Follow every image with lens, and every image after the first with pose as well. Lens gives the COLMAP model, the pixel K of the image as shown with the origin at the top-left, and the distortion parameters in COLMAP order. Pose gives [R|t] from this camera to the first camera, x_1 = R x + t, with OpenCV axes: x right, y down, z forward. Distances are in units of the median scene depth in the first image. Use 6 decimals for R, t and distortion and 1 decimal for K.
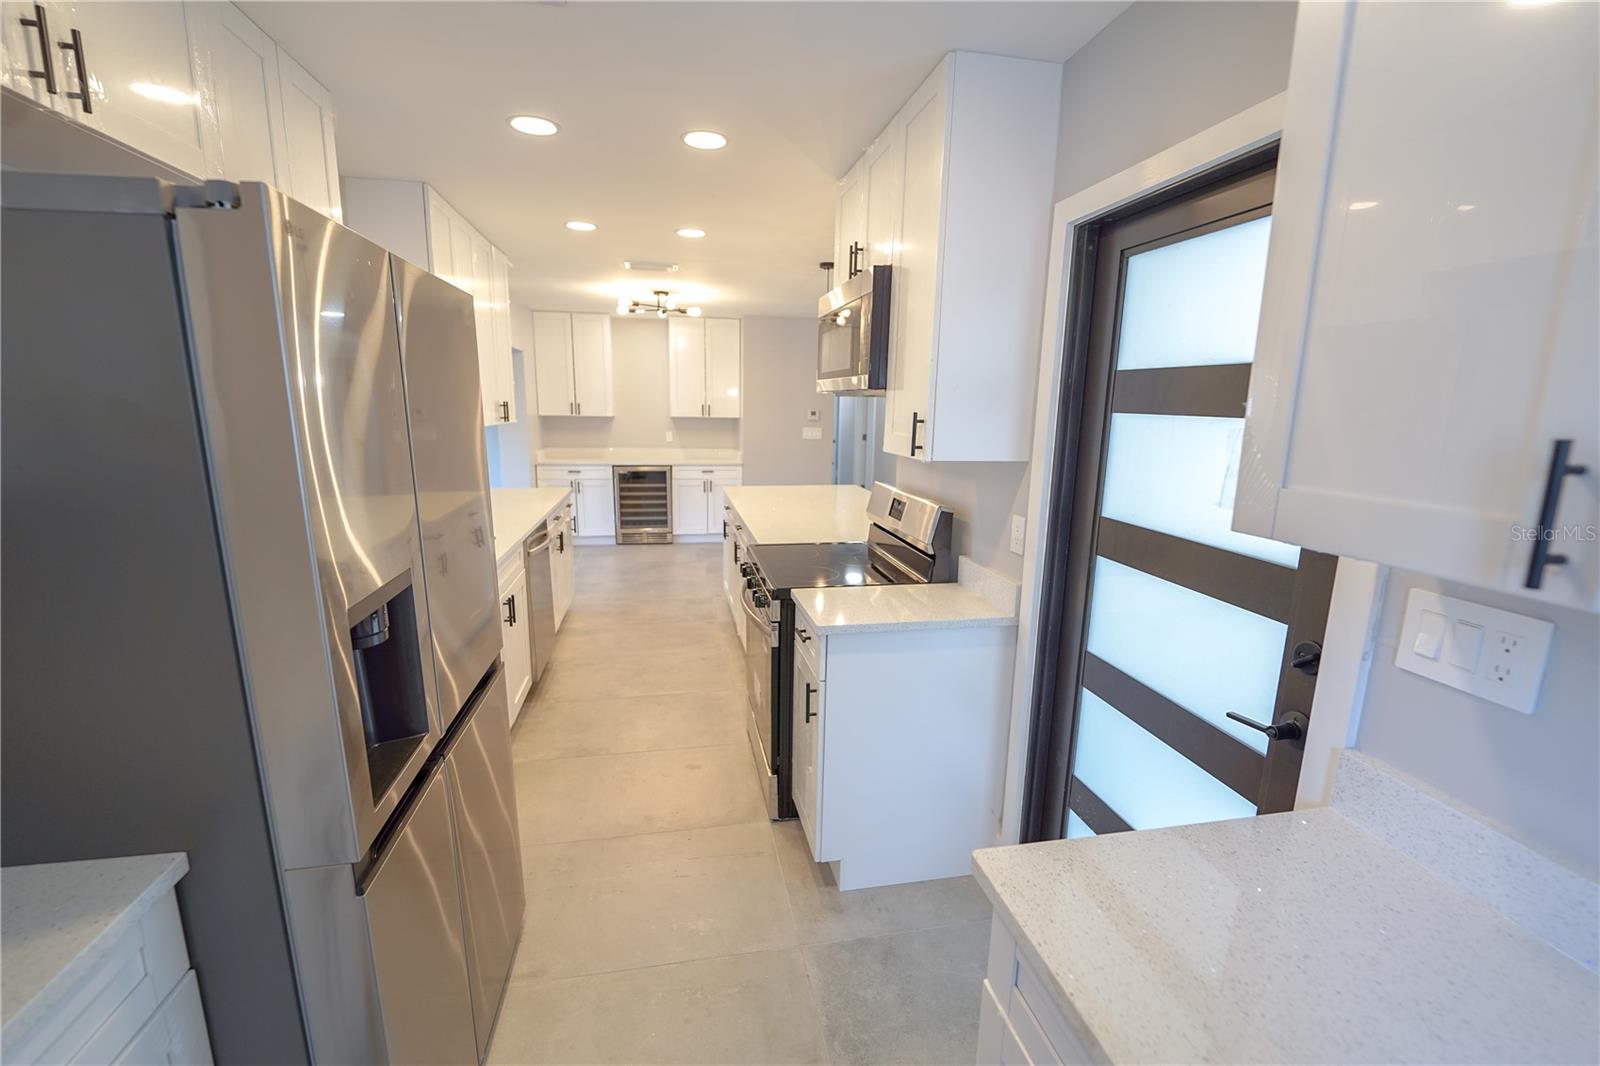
lens RADIAL K [[656.6, 0, 799.2], [0, 656.6, 535.1], [0, 0, 1]] dist [-0.013700, -0.000754]
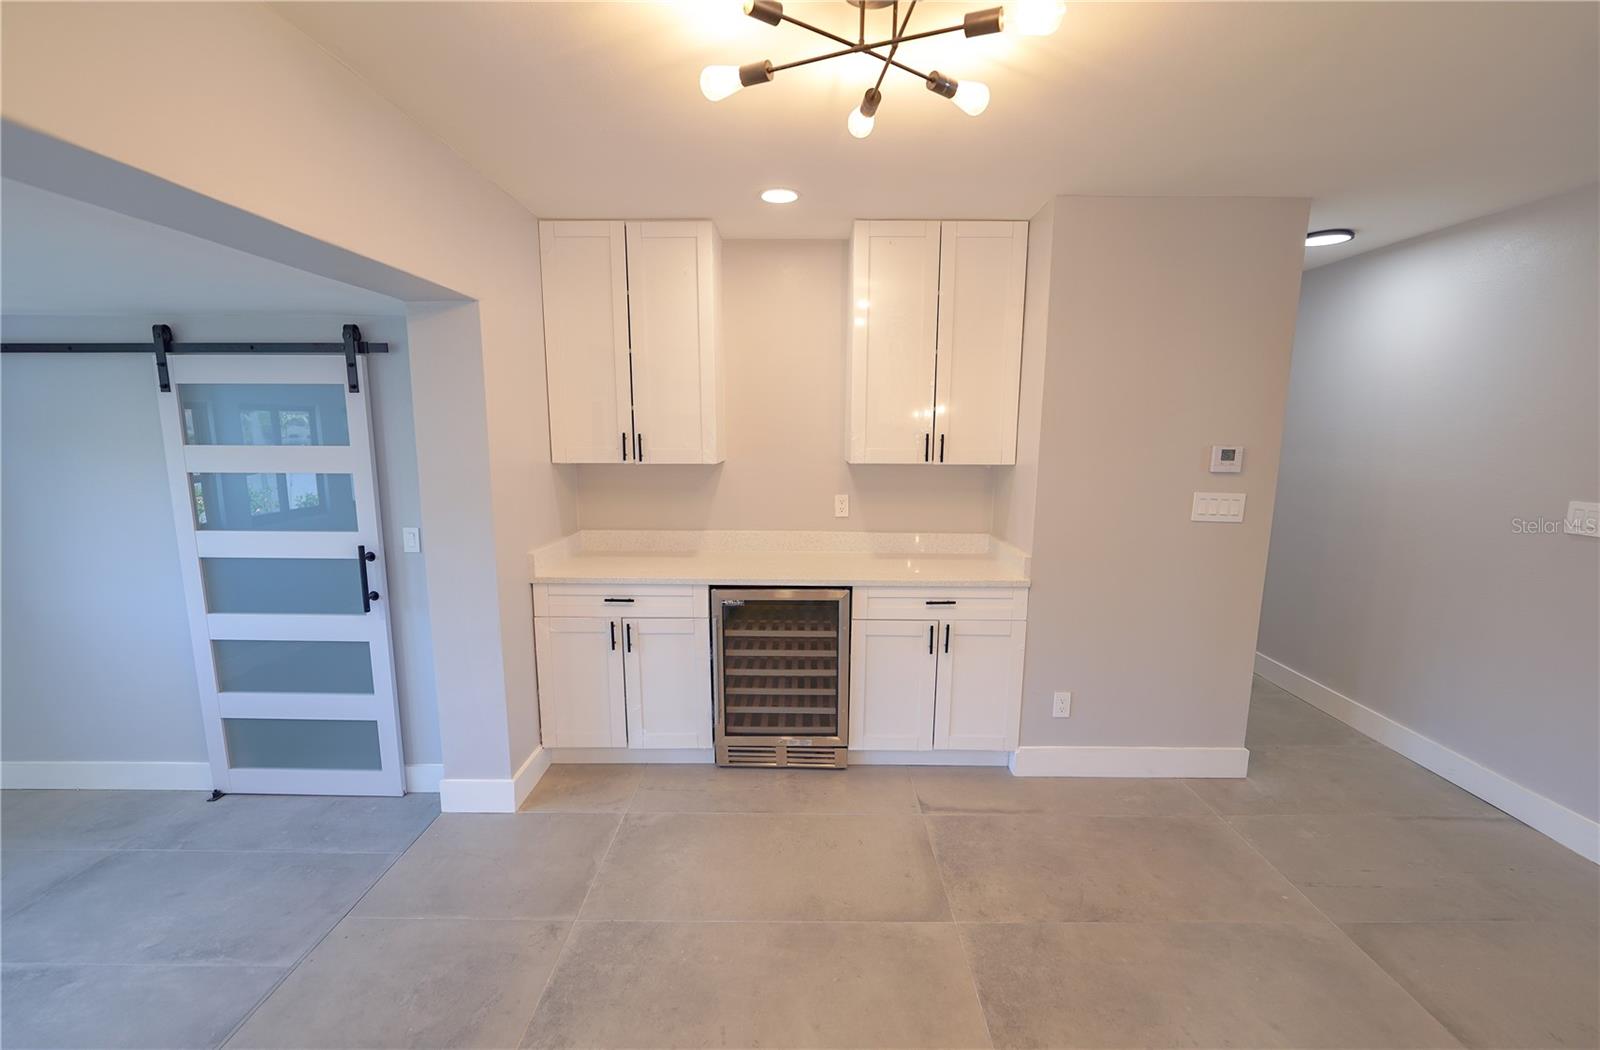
lens RADIAL K [[676.1, 0, 800.0], [0, 676.1, 525.0], [0, 0, 1]] dist [-0.013876, -0.000387]
pose [[0.979482, 0.016323, -0.200871, -0.141600], [-0.027450, 0.998231, -0.052735, -0.119327], [0.199655, 0.057166, 0.978197, 0.581117]]
